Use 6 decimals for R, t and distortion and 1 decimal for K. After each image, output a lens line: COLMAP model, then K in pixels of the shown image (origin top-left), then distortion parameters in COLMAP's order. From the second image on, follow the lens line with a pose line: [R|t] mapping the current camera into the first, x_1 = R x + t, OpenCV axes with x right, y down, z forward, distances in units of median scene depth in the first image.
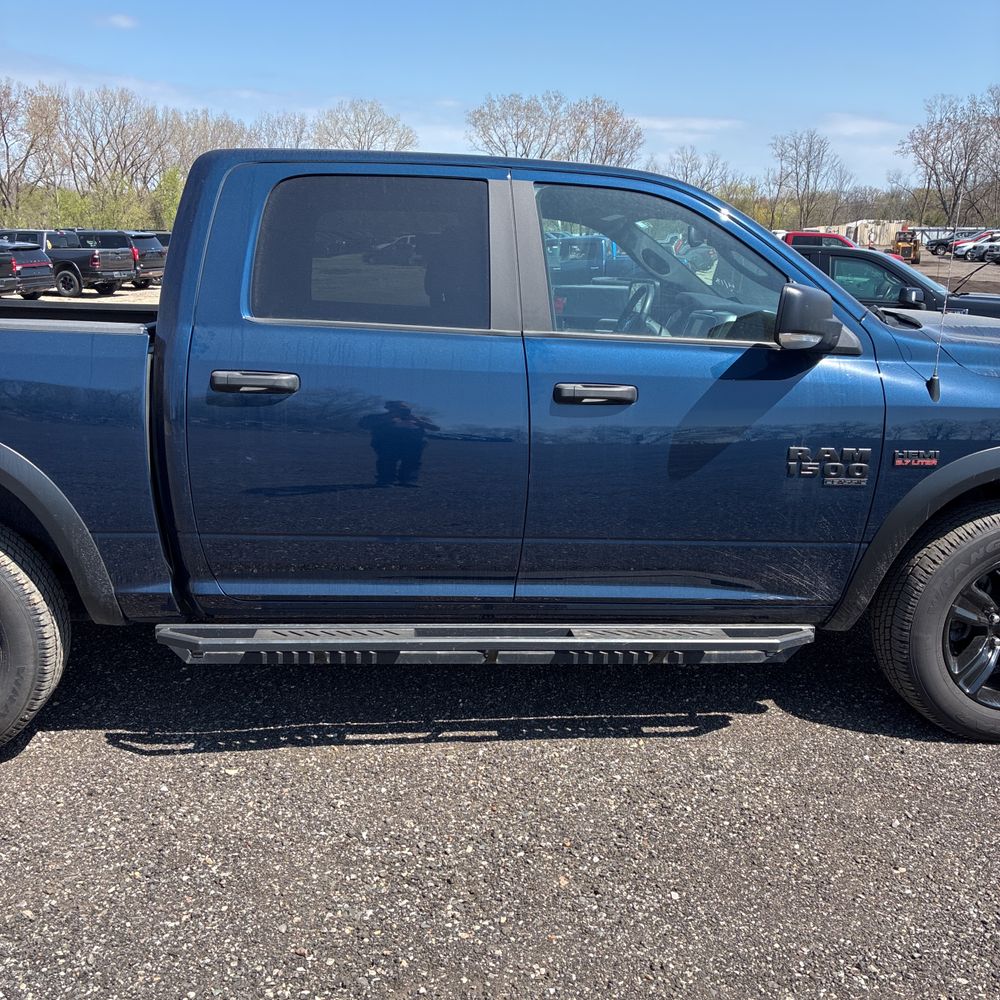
lens RADIAL K [[1025.4, 0, 485.1], [0, 1025.4, 497.1], [0, 0, 1]] dist [0.021834, -0.009519]
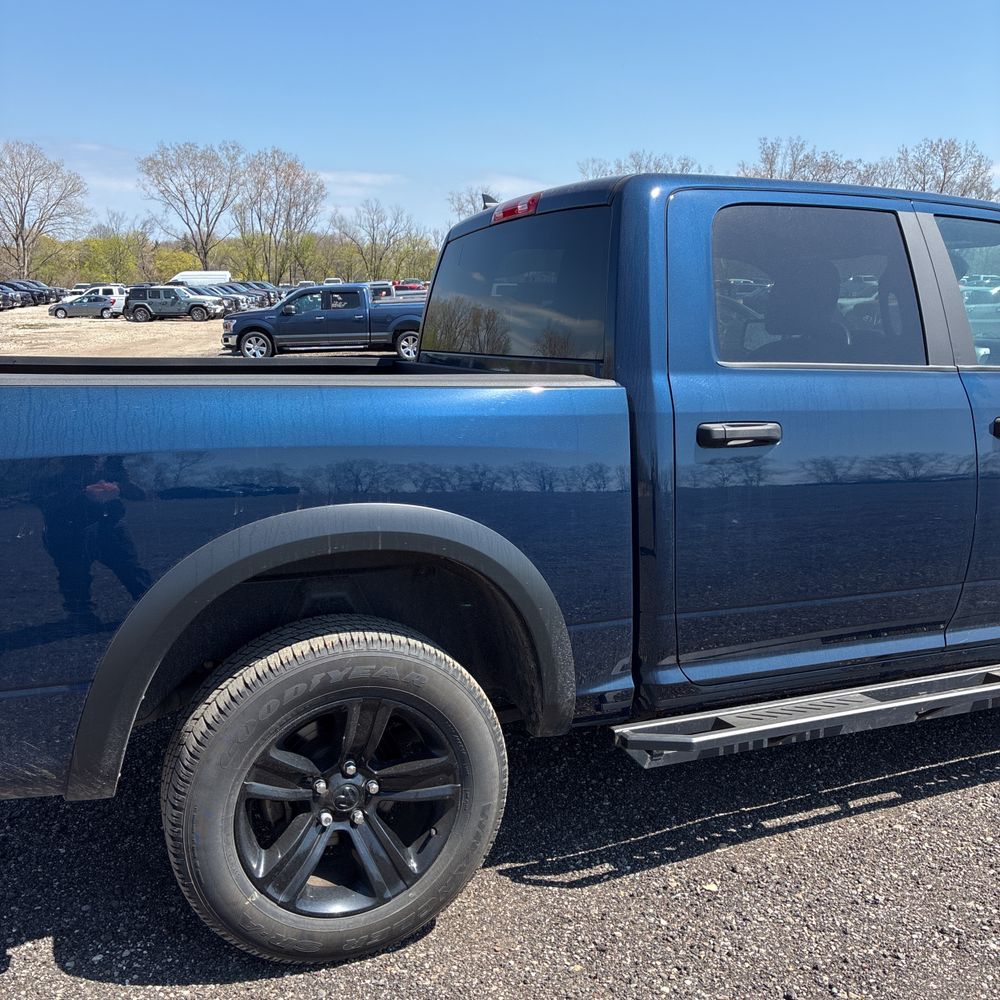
lens RADIAL K [[1026.7, 0, 504.0], [0, 1026.7, 496.5], [0, 0, 1]] dist [0.005547, 0.018006]
pose [[0.946875, -0.072167, 0.313399, -0.078249], [0.086941, 0.995653, -0.033404, -0.005264], [-0.309626, 0.058877, 0.949034, 0.026167]]
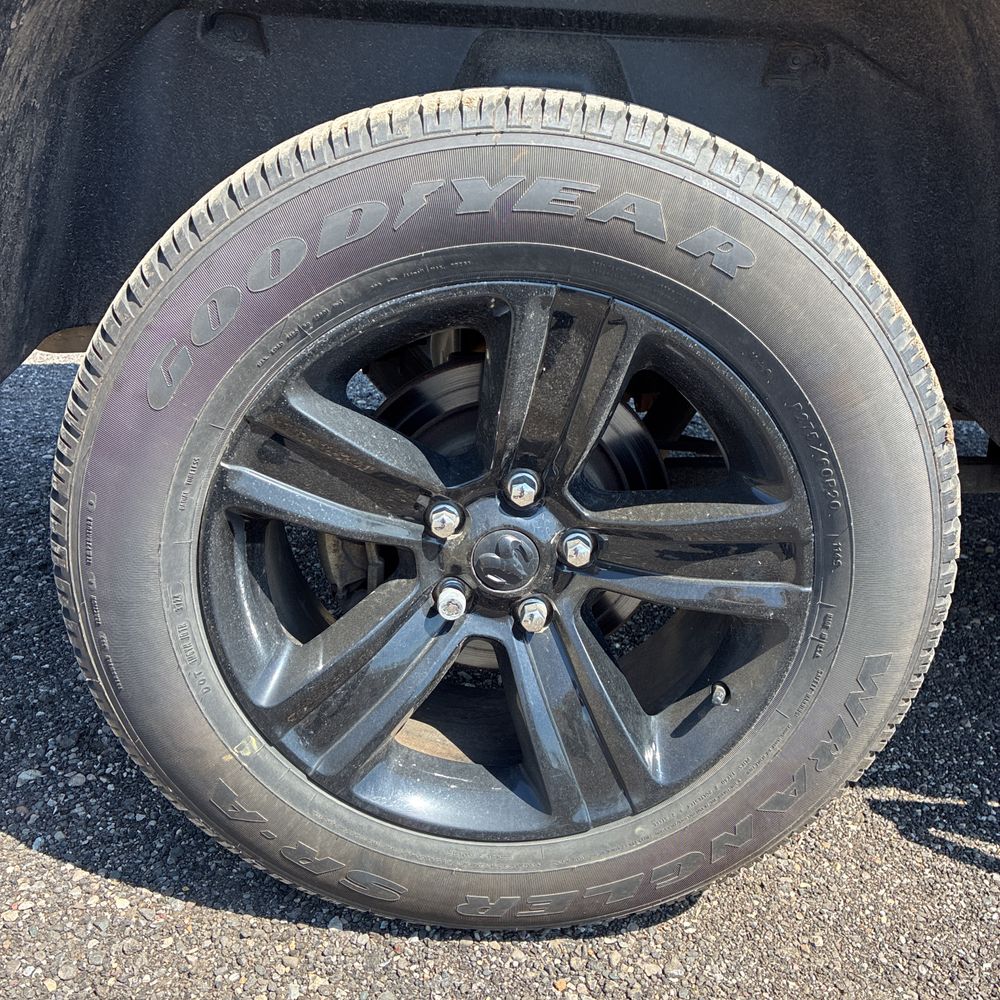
lens RADIAL K [[1025.4, 0, 485.1], [0, 1025.4, 497.1], [0, 0, 1]] dist [0.021834, -0.009519]
pose [[0.997227, 0.036441, -0.064881, -0.063431], [-0.027981, 0.991530, 0.126831, 0.010193], [0.068953, -0.124664, 0.989800, 0.083021]]
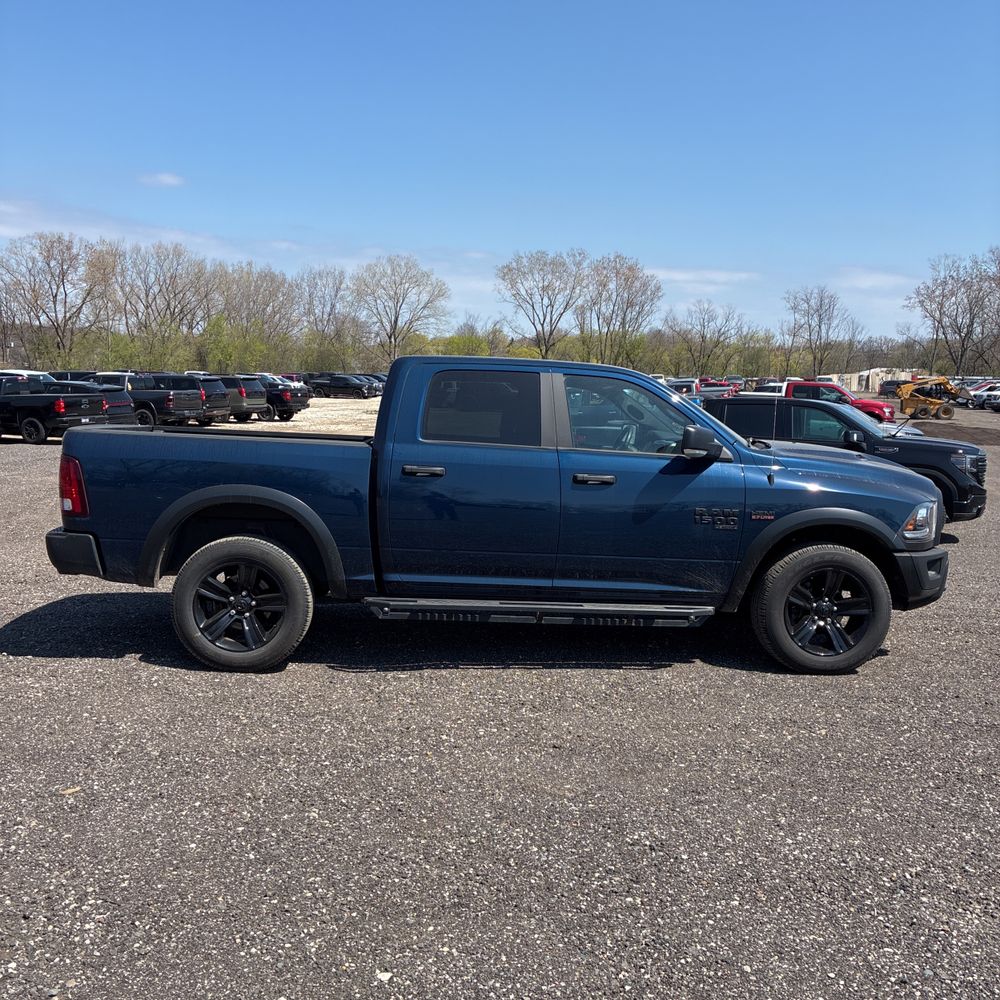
lens RADIAL K [[1025.8, 0, 490.6], [0, 1025.8, 481.4], [0, 0, 1]] dist [0.140392, -0.389886]
pose [[0.999769, 0.011329, -0.018239, -0.006388], [-0.013923, 0.988734, -0.149035, 0.023122], [0.016345, 0.149255, 0.988664, -0.109997]]
